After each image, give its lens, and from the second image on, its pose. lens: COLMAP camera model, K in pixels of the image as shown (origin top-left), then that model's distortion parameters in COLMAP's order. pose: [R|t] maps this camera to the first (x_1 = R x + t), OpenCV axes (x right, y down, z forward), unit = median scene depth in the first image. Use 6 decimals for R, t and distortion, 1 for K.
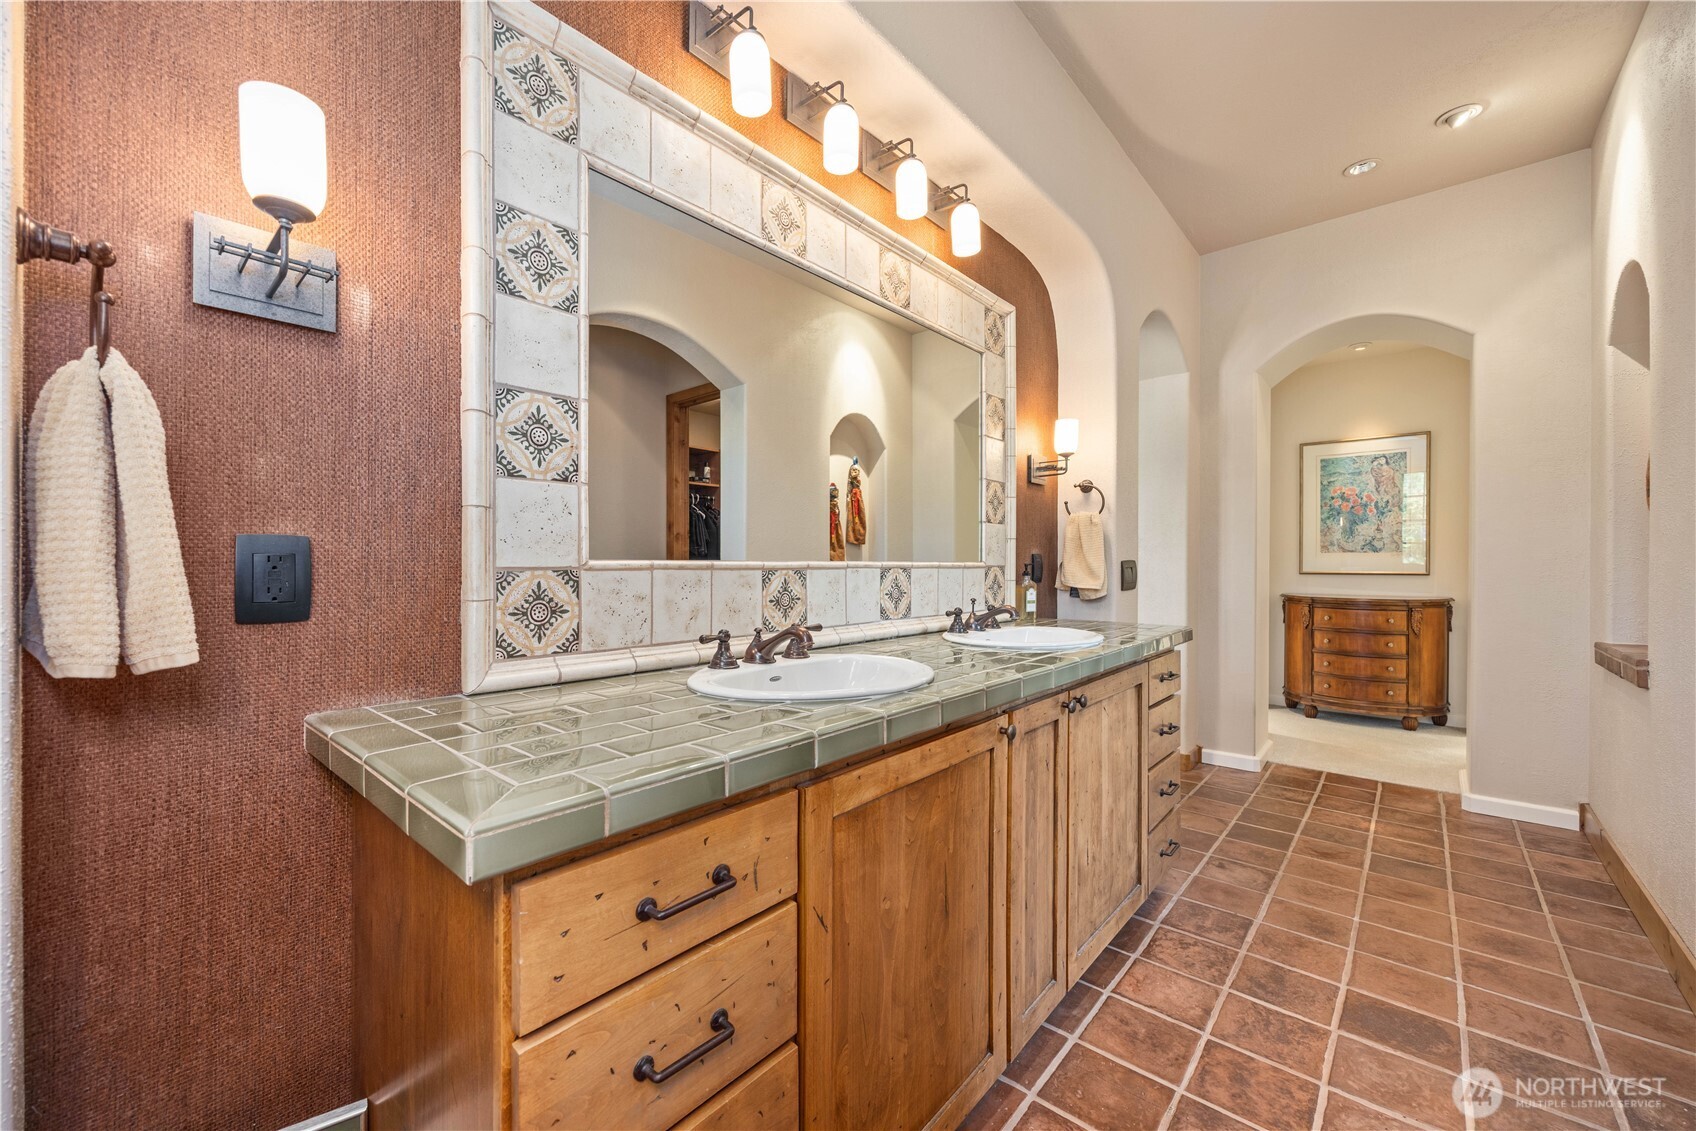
lens RADIAL K [[642.4, 0, 837.8], [0, 642.4, 564.9], [0, 0, 1]] dist [-0.003711, -0.000308]
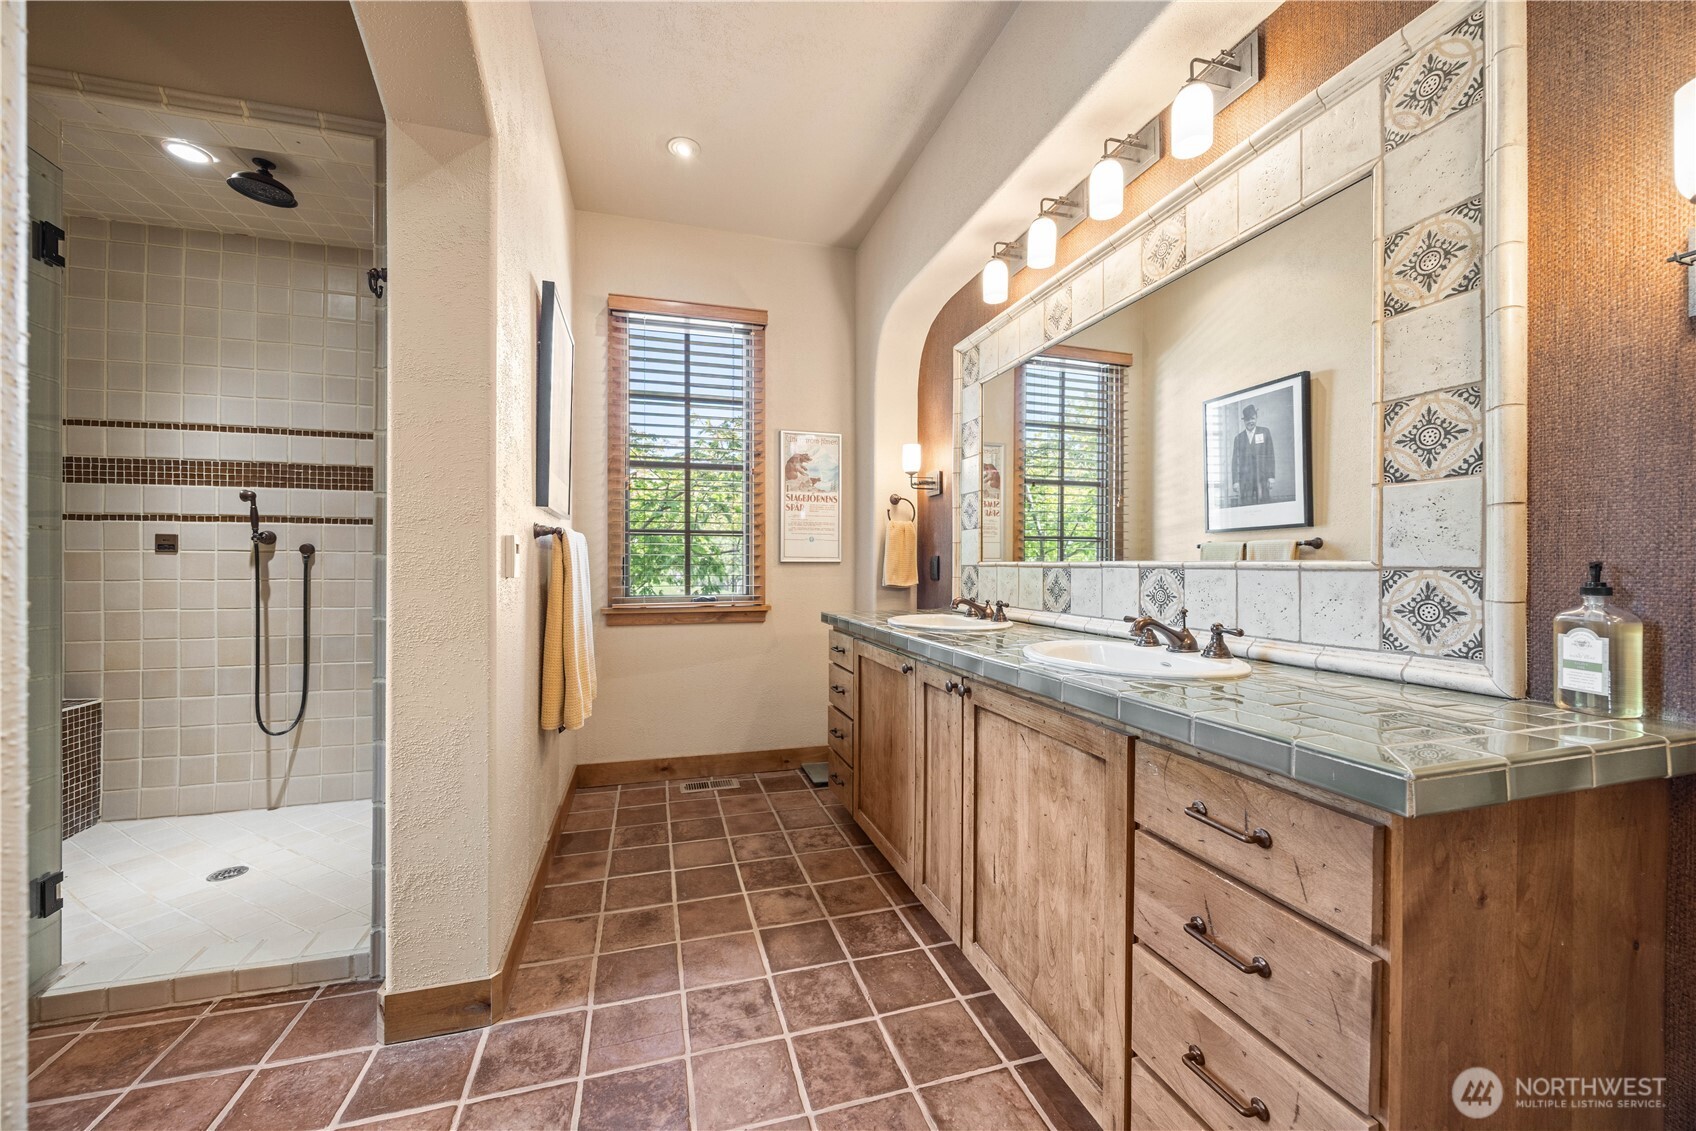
lens RADIAL K [[642.4, 0, 837.8], [0, 642.4, 564.9], [0, 0, 1]] dist [-0.003711, -0.000308]
pose [[-0.520256, 0.001469, -0.854009, 1.283792], [0.000714, 0.999999, 0.001285, -0.001244], [0.854010, 0.000059, -0.520256, 1.266270]]
